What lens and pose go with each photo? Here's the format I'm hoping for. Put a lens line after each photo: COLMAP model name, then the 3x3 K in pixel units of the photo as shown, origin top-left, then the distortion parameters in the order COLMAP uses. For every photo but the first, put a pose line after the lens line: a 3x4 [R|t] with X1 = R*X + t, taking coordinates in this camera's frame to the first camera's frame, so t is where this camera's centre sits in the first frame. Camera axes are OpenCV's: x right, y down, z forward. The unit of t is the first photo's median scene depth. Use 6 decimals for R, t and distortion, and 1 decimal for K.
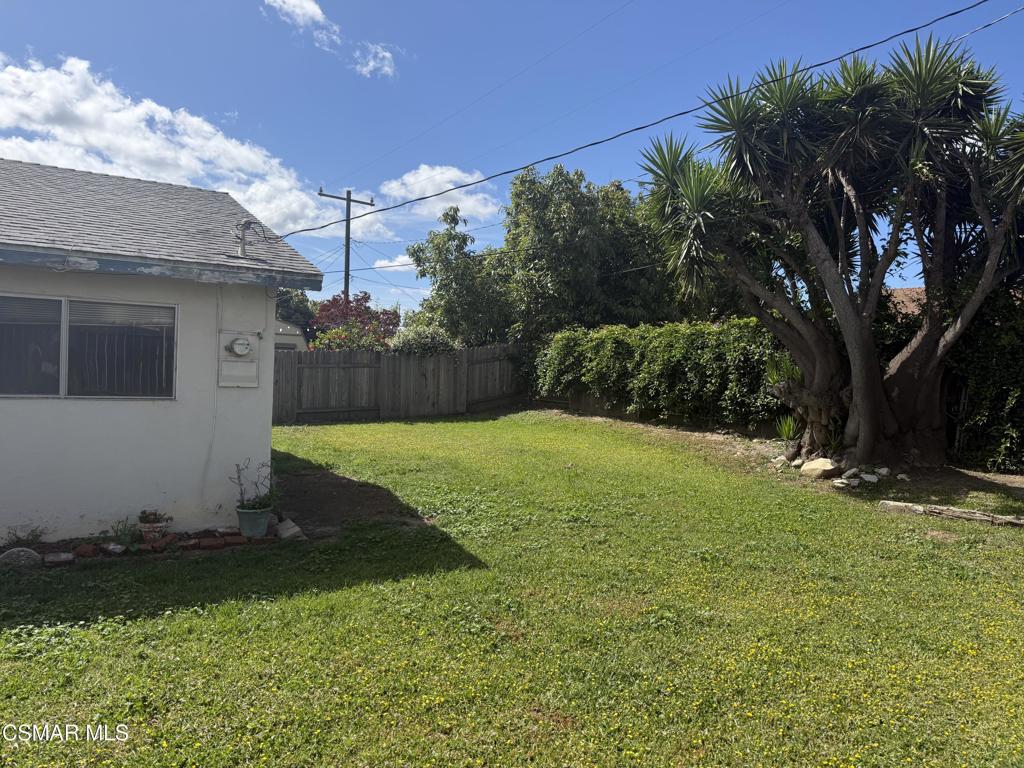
lens RADIAL K [[719.8, 0, 486.4], [0, 719.8, 389.4], [0, 0, 1]] dist [0.042980, -0.001680]
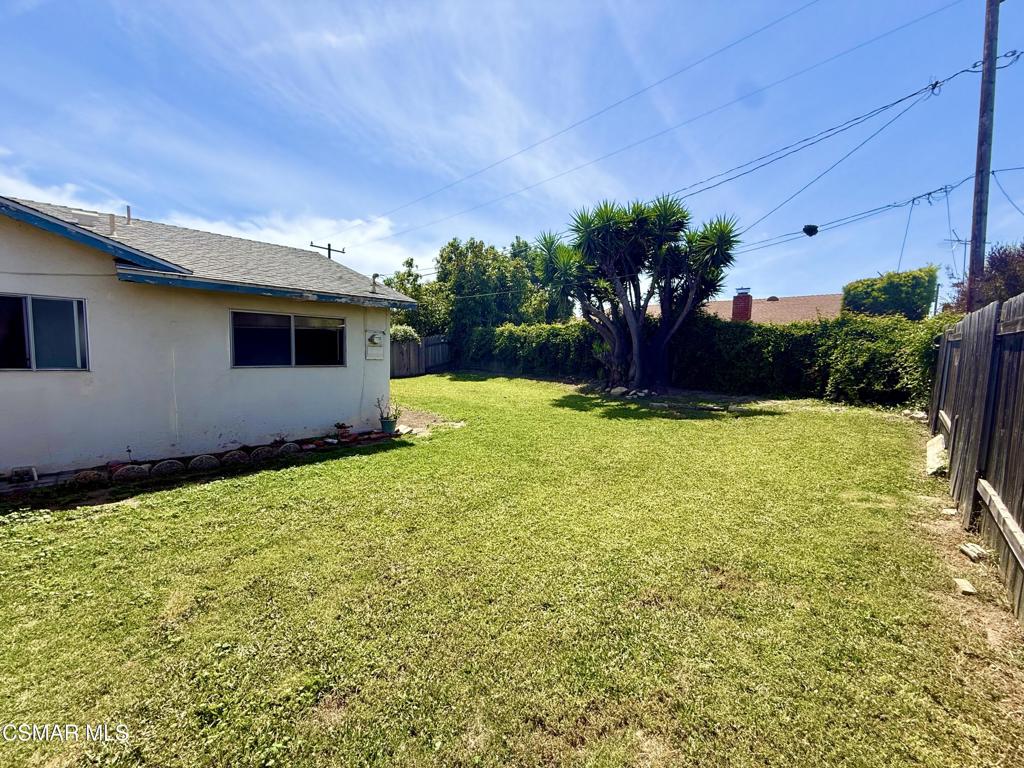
lens RADIAL K [[403.4, 0, 506.9], [0, 403.4, 382.9], [0, 0, 1]] dist [0.004721, 0.000047]
pose [[0.971081, -0.039693, 0.235429, -0.151811], [0.026304, 0.997867, 0.059742, 0.002756], [-0.237299, -0.051822, 0.970054, -0.088779]]
